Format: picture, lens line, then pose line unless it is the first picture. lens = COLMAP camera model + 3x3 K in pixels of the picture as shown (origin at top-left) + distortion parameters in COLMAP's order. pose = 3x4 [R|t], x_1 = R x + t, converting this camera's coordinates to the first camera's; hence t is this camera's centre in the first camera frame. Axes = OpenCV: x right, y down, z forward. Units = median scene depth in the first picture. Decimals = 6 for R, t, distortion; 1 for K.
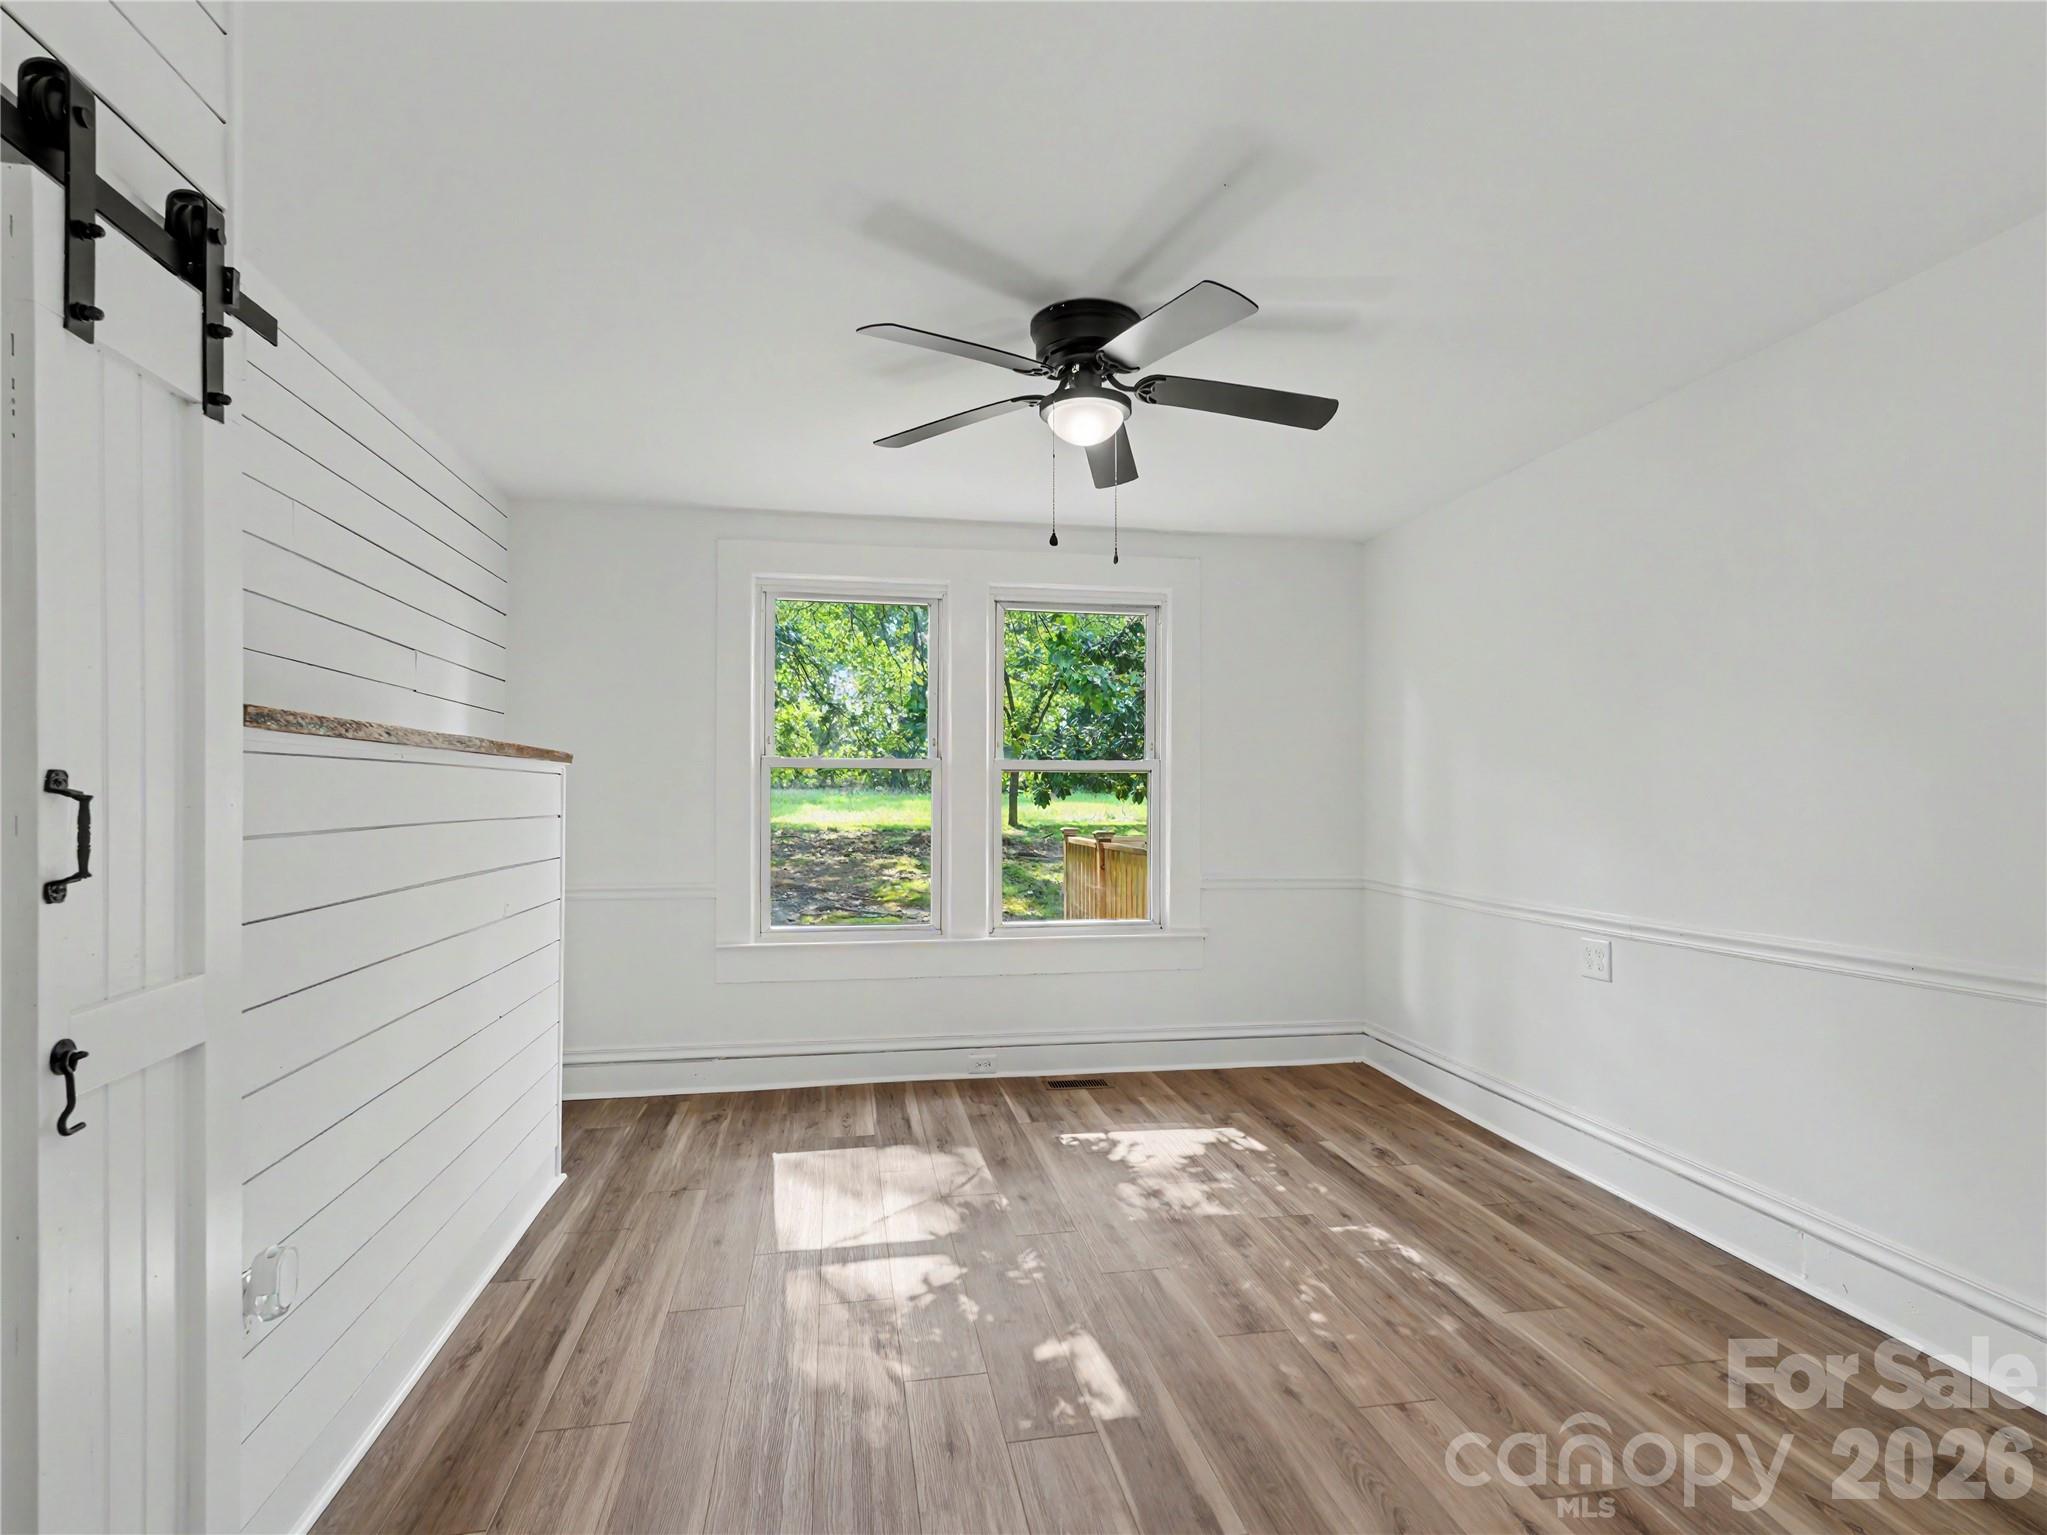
lens RADIAL K [[1016.4, 0, 1027.4], [0, 1016.4, 786.4], [0, 0, 1]] dist [0.001107, 0.001729]
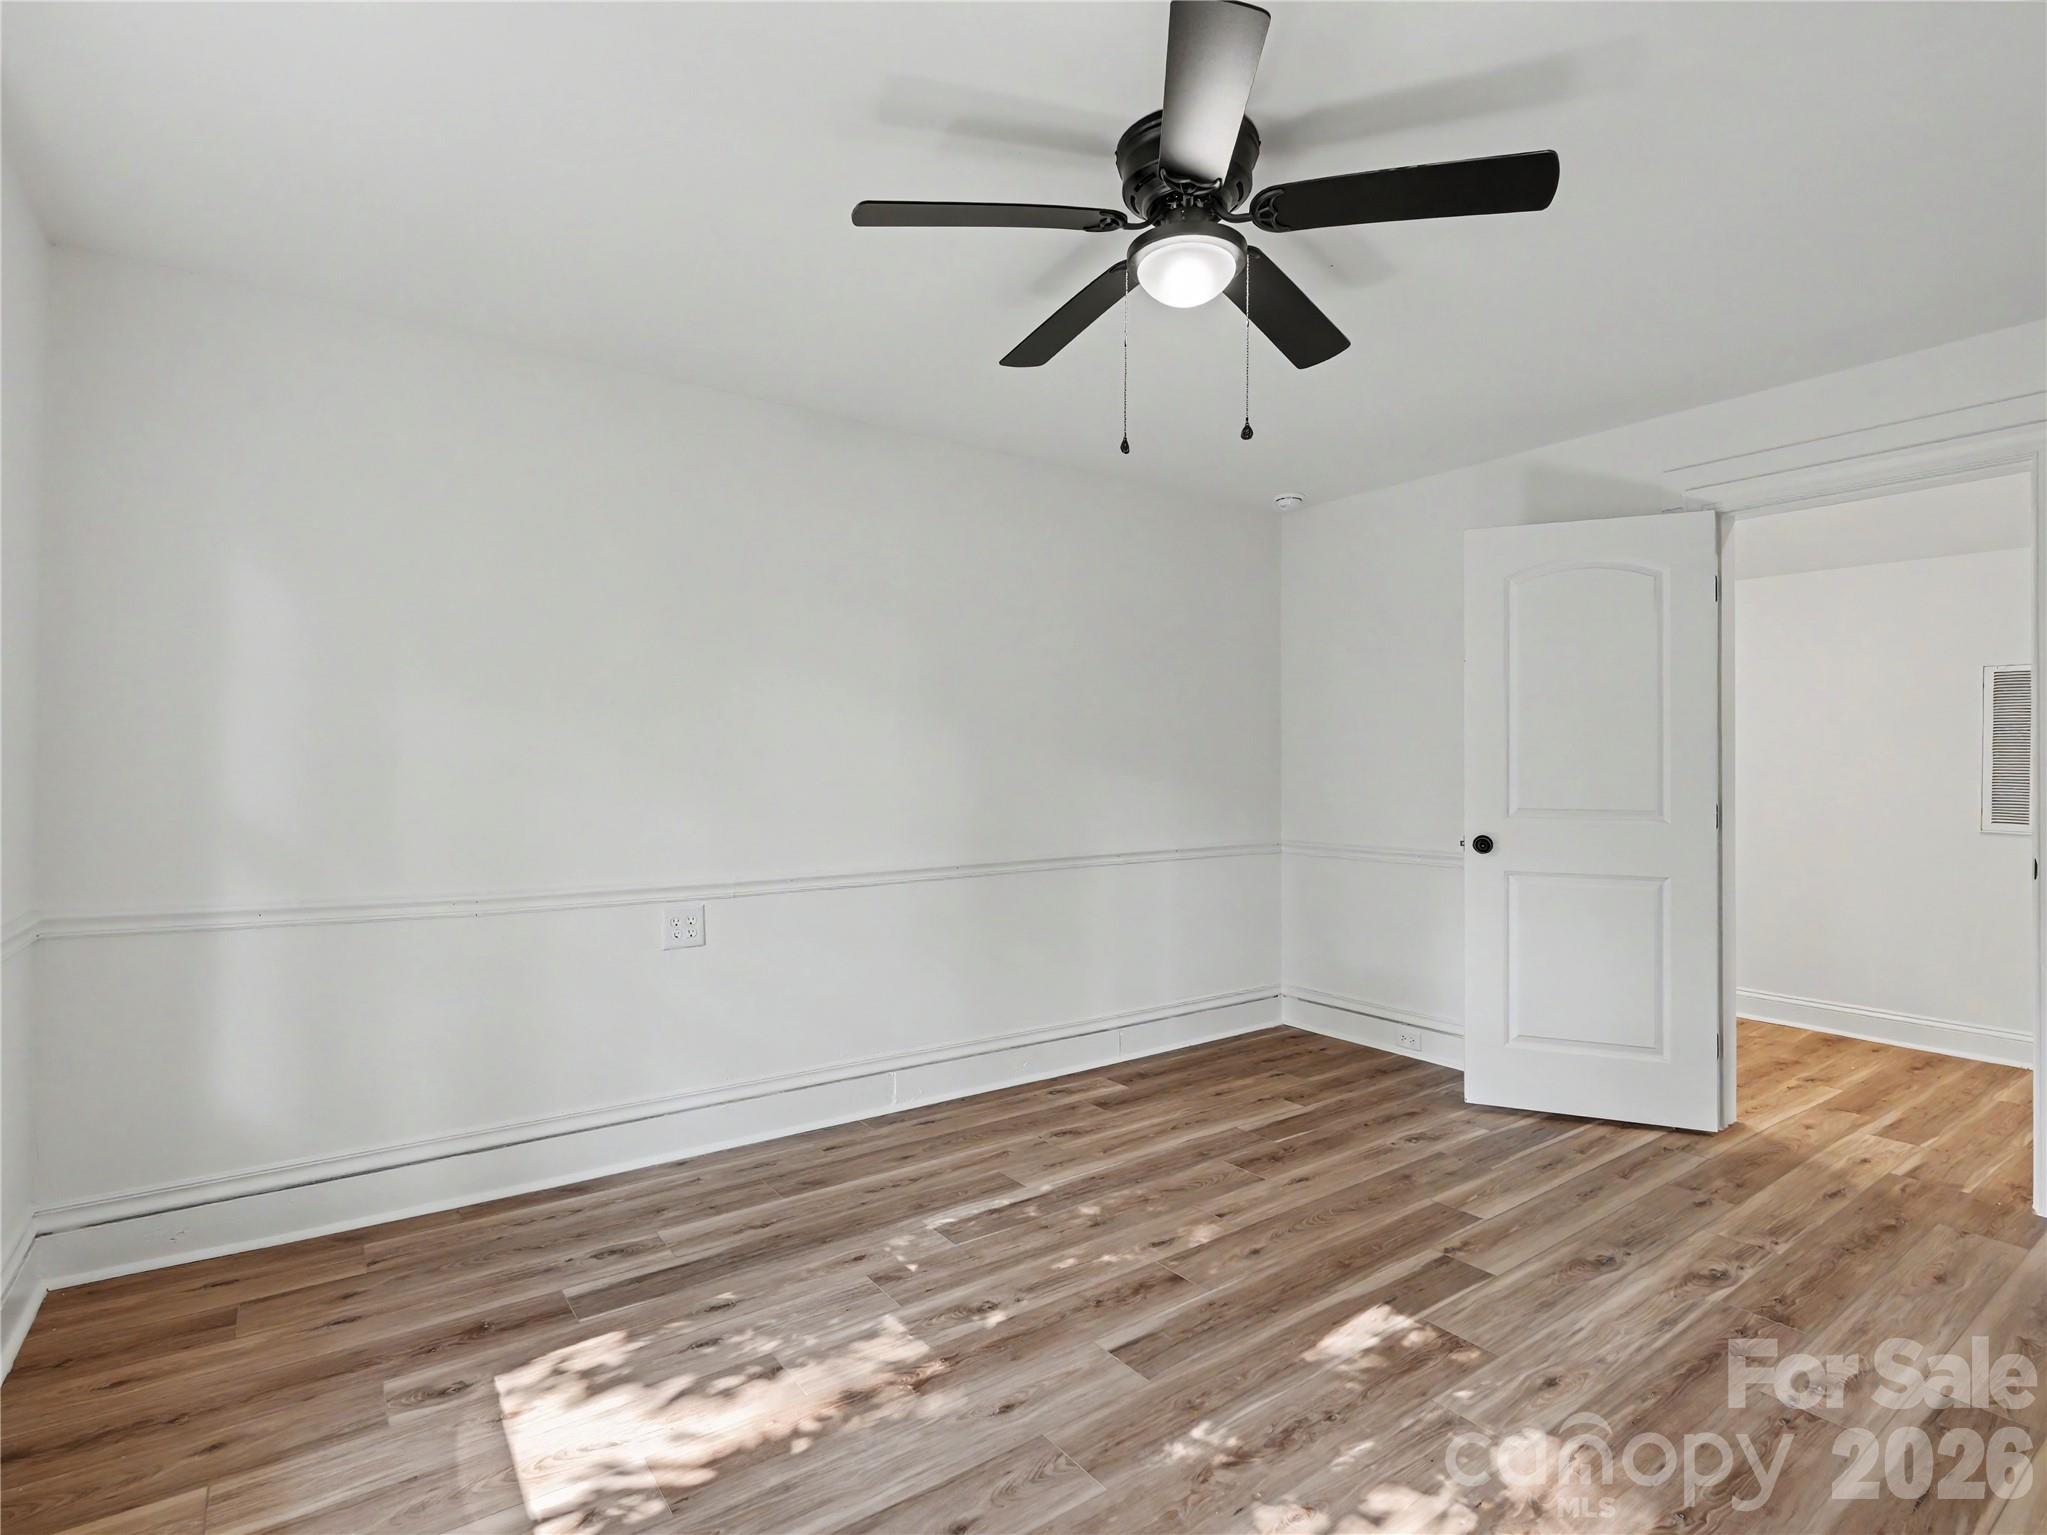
lens RADIAL K [[1005.7, 0, 1029.4], [0, 1005.7, 766.1], [0, 0, 1]] dist [-0.005166, -0.000765]
pose [[-0.431827, 0.002770, 0.901952, -0.438731], [-0.015063, 0.999834, -0.010282, 0.020392], [-0.901831, -0.018026, -0.431713, 1.098662]]
